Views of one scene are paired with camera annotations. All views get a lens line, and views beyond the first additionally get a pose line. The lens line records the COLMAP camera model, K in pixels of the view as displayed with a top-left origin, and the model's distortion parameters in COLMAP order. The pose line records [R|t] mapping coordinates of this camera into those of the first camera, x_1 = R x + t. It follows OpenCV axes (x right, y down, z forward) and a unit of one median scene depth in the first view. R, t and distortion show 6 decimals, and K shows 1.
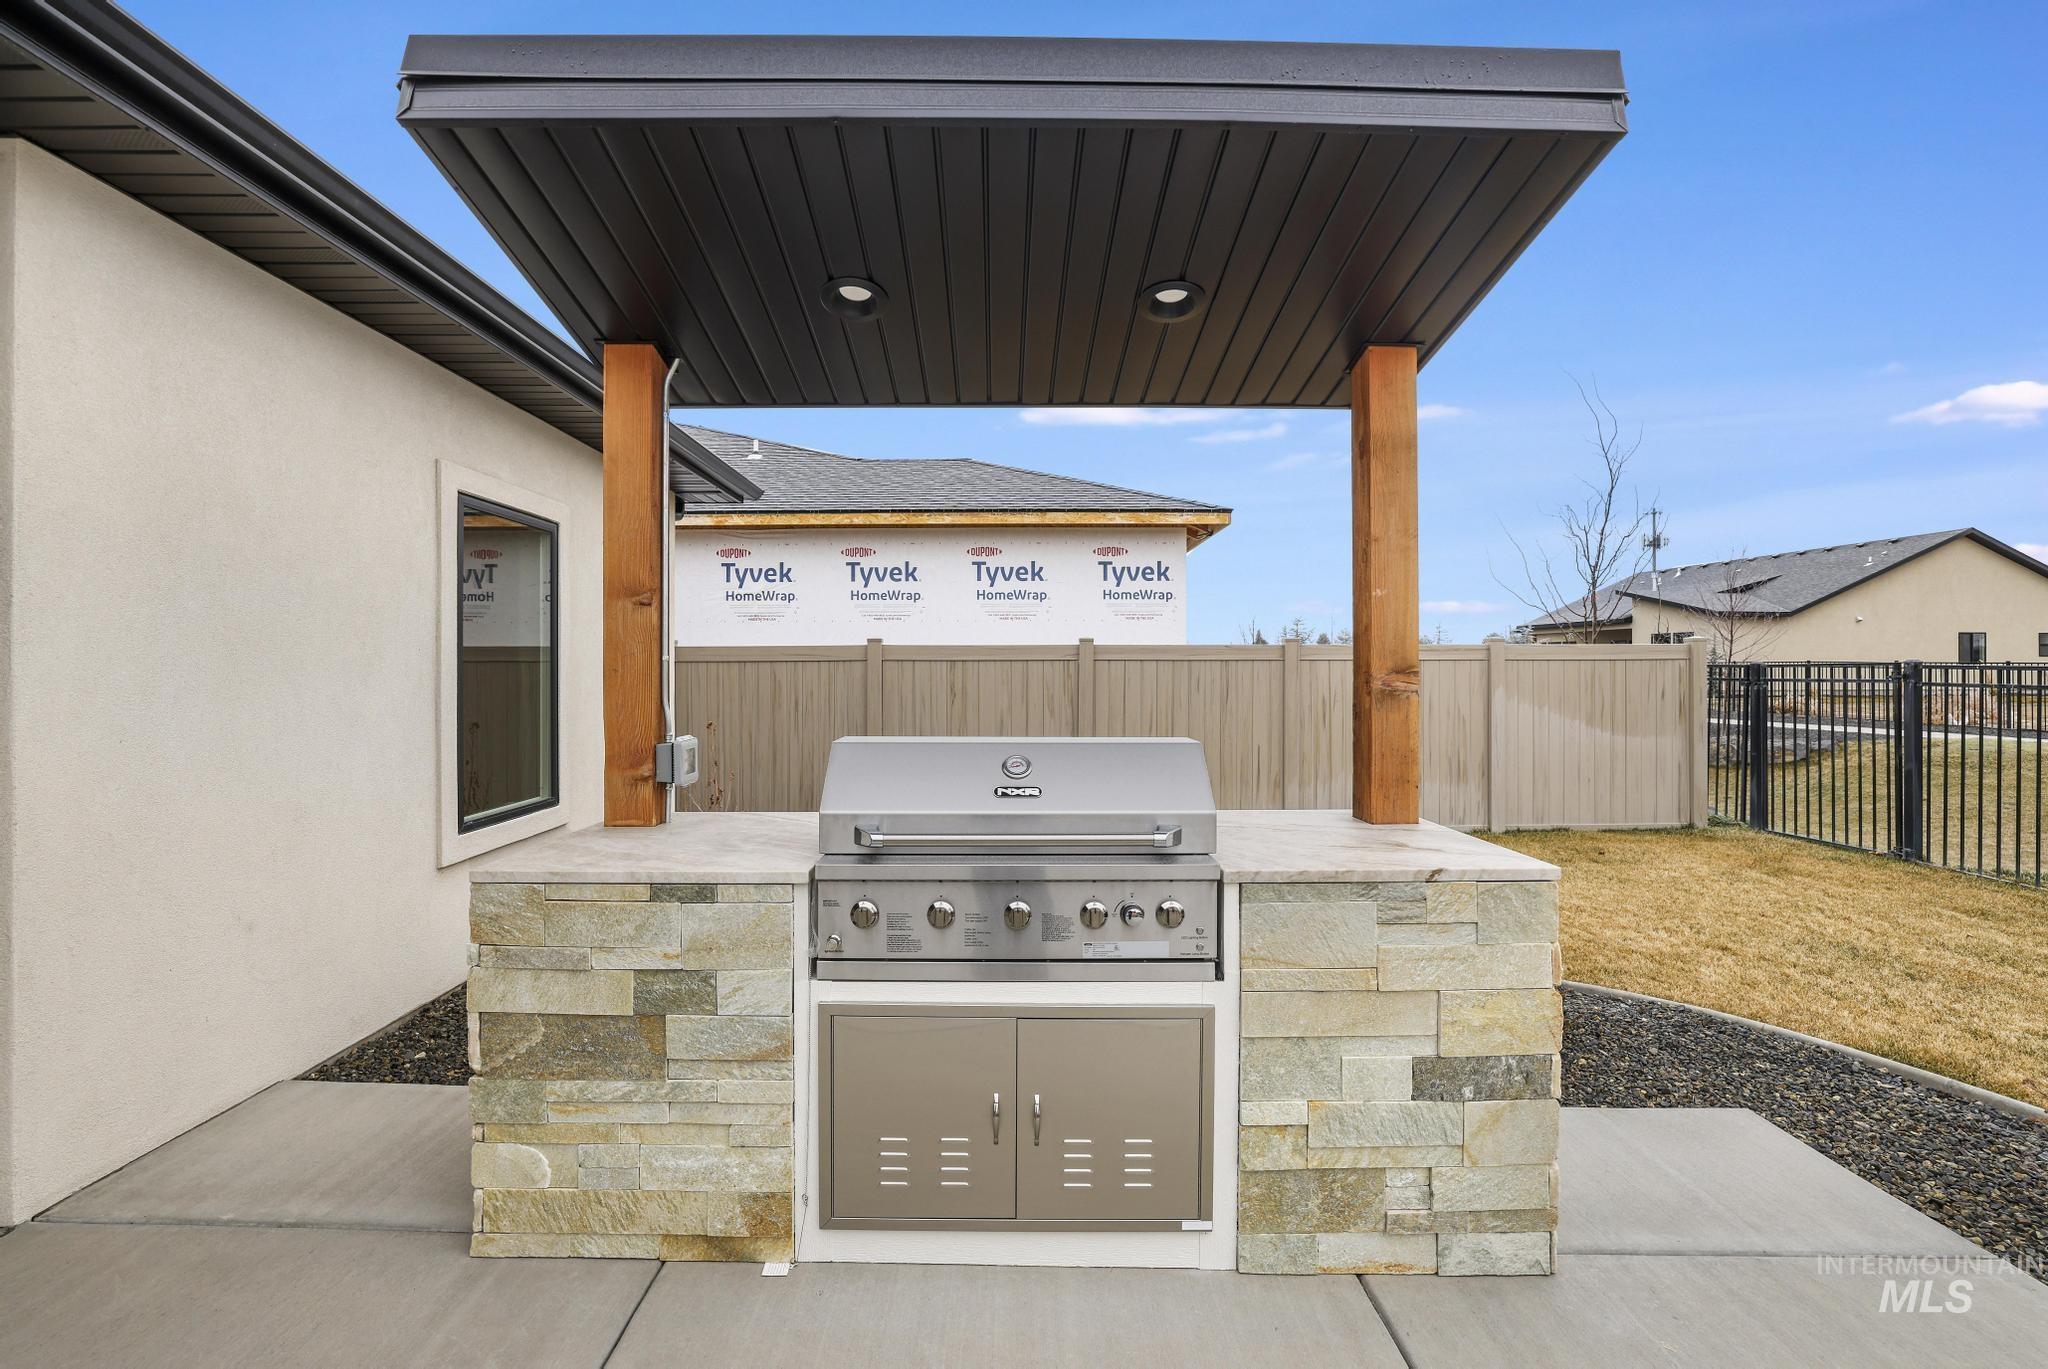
lens RADIAL K [[912.7, 0, 1020.2], [0, 912.7, 674.1], [0, 0, 1]] dist [-0.043054, 0.017048]
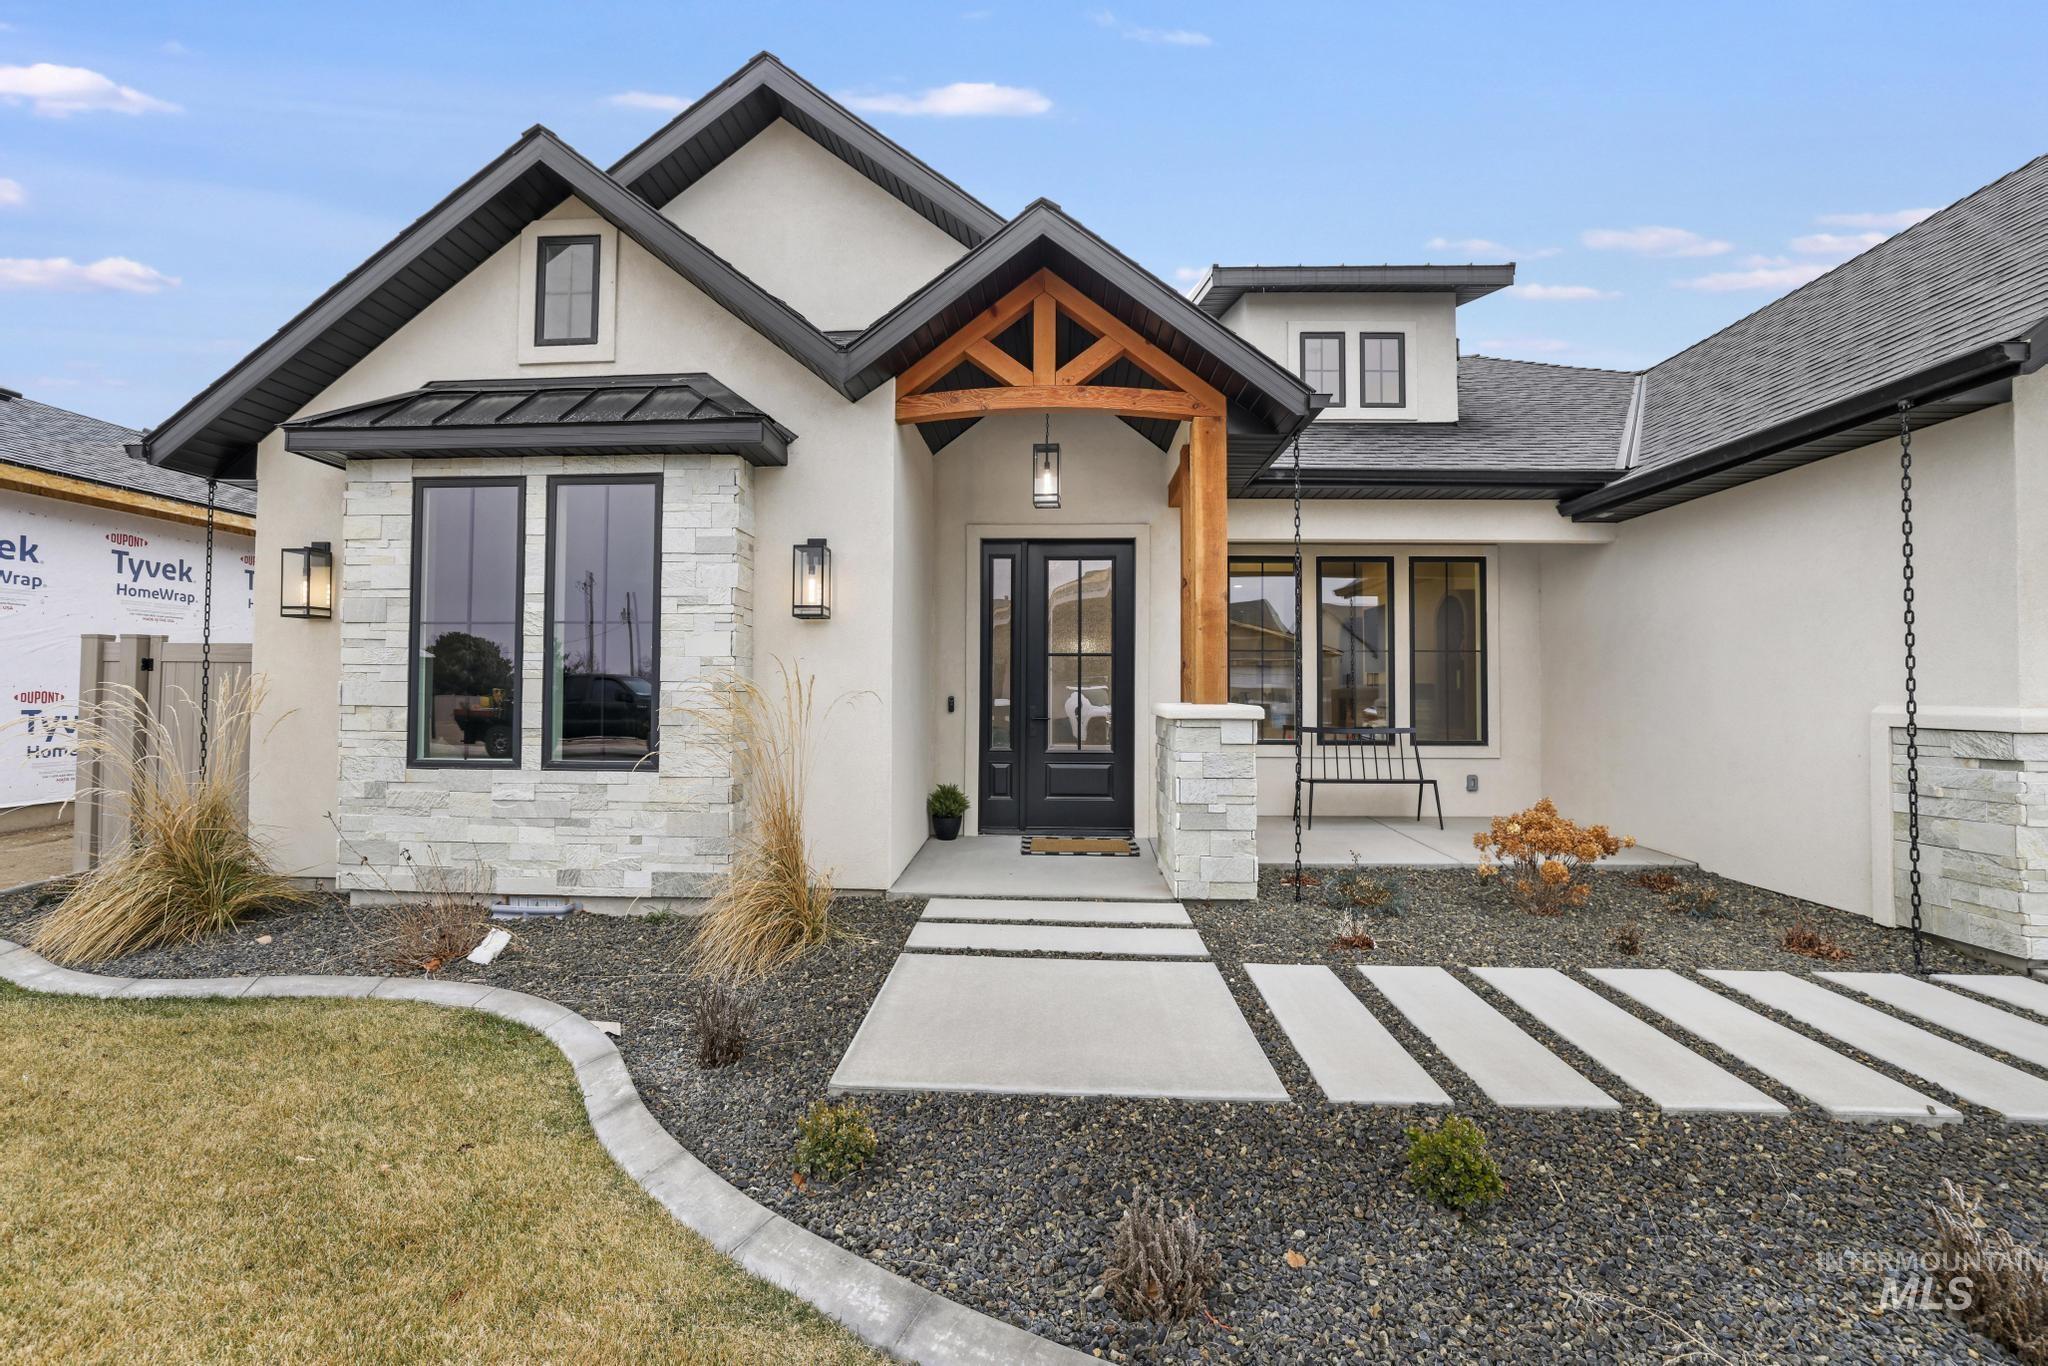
lens RADIAL K [[912.7, 0, 1020.2], [0, 912.7, 672.6], [0, 0, 1]] dist [-0.043054, 0.017048]
pose [[0.054011, 0.020283, 0.998334, -3.462608], [-0.015549, 0.999690, -0.019469, -0.025938], [-0.998419, -0.014472, 0.054310, 0.505384]]
